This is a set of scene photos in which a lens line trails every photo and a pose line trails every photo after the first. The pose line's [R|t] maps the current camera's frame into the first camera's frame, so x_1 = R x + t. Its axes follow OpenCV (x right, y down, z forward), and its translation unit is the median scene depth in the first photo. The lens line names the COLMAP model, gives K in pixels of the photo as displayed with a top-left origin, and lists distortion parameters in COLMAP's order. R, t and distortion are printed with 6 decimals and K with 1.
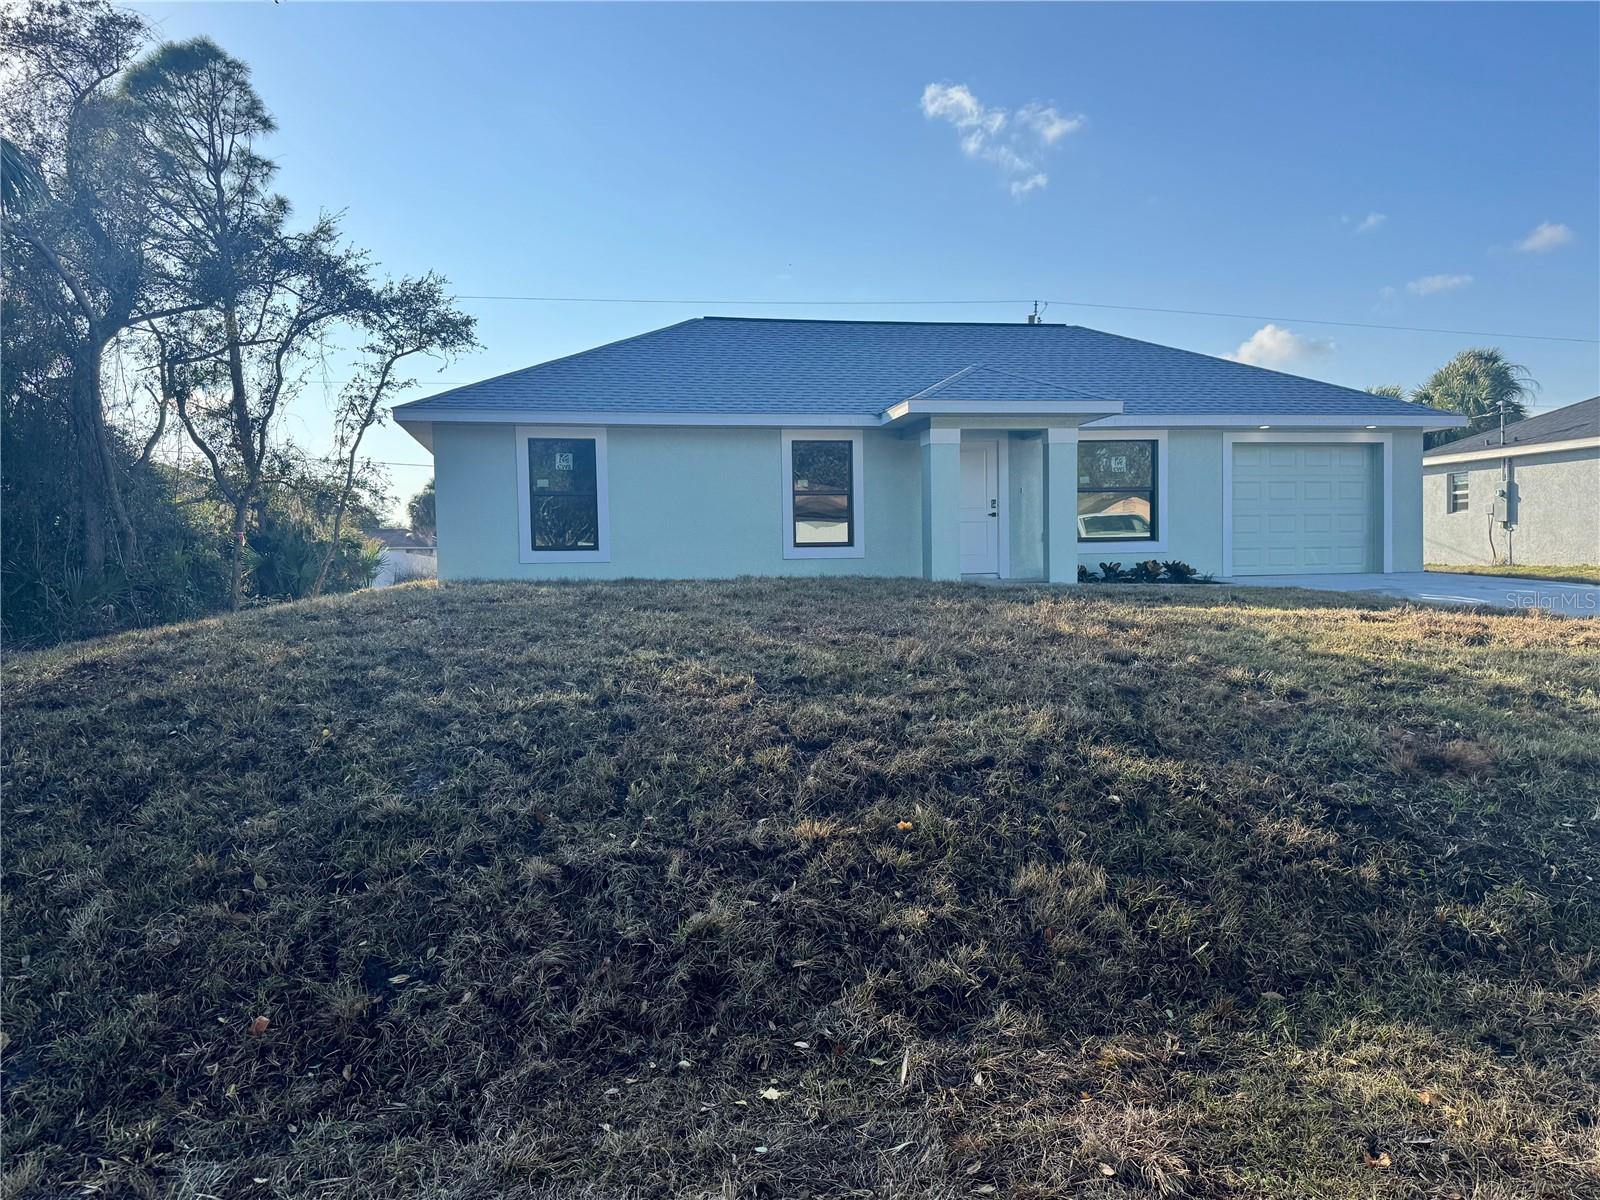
lens RADIAL K [[1137.3, 0, 800.0], [0, 1137.3, 600.0], [0, 0, 1]] dist [0.087616, -0.348433]
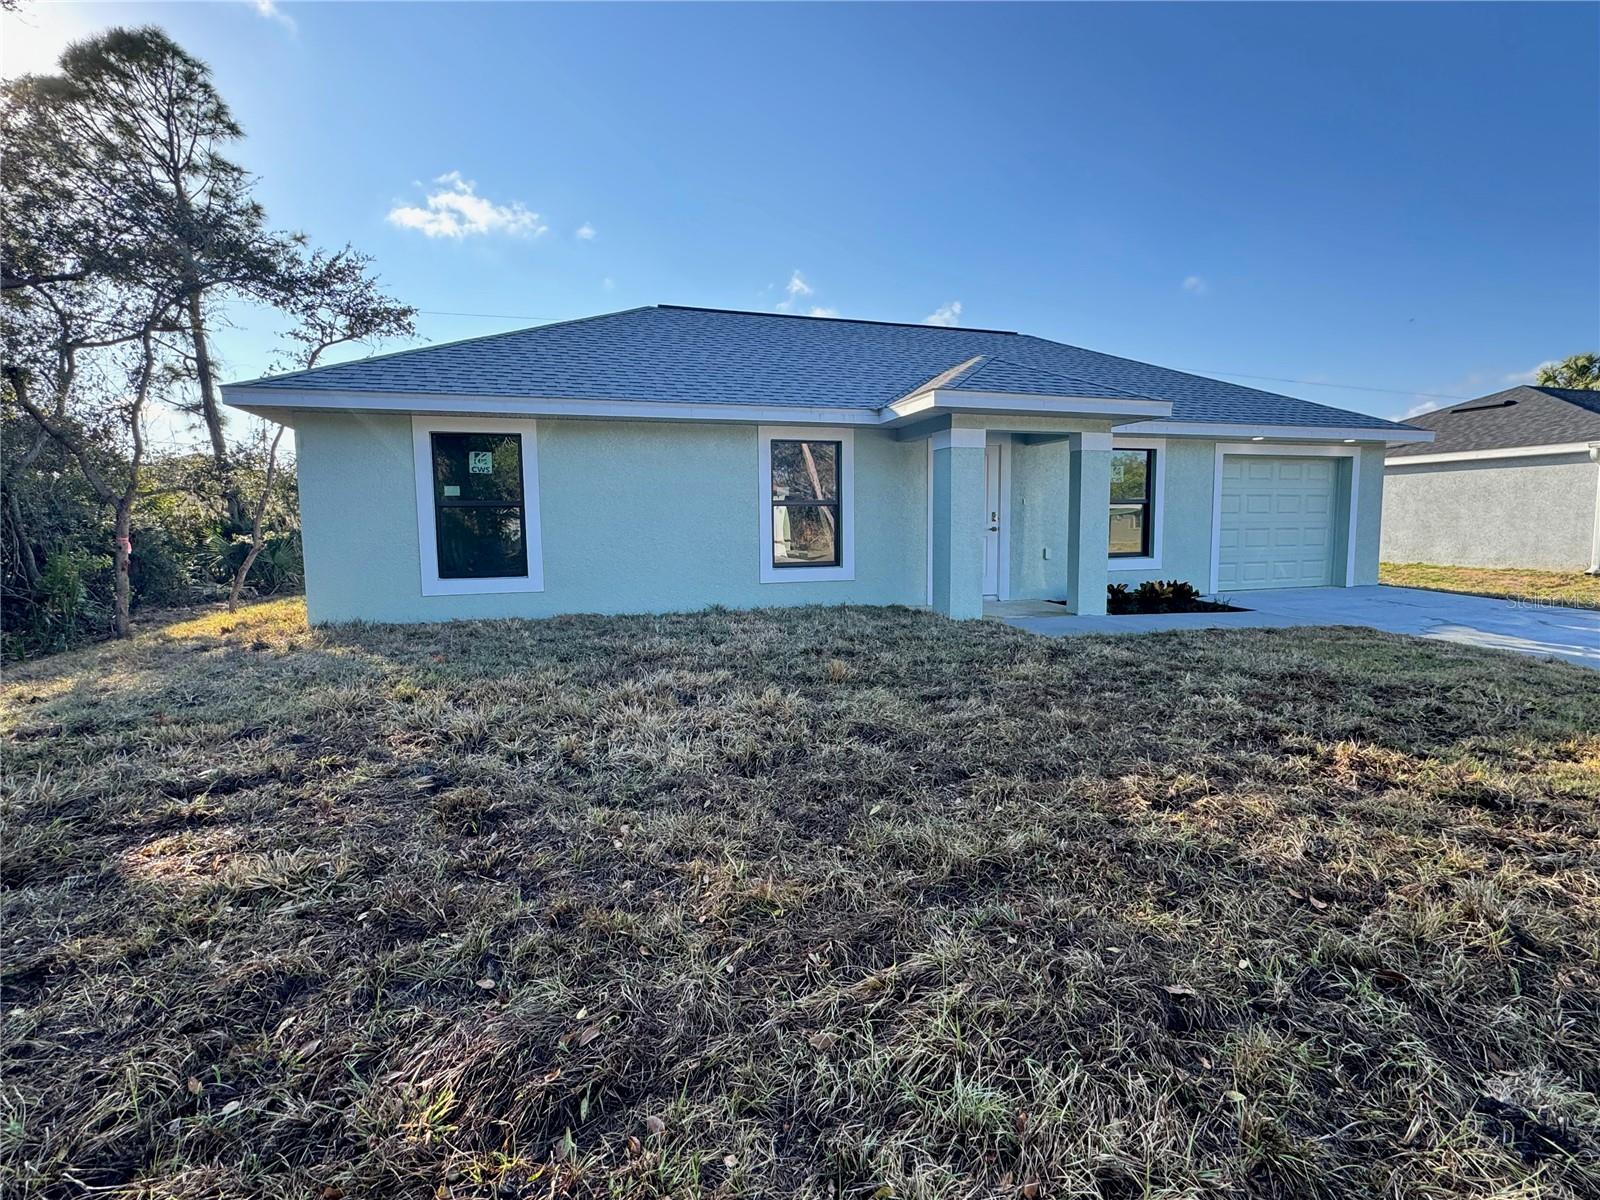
lens RADIAL K [[780.8, 0, 800.0], [0, 780.8, 600.0], [0, 0, 1]] dist [-0.047589, 0.000475]
pose [[0.994592, -0.001965, 0.103841, -0.040862], [-0.004269, 0.998202, 0.059780, -0.053567], [-0.103771, -0.059900, 0.992796, 0.399390]]
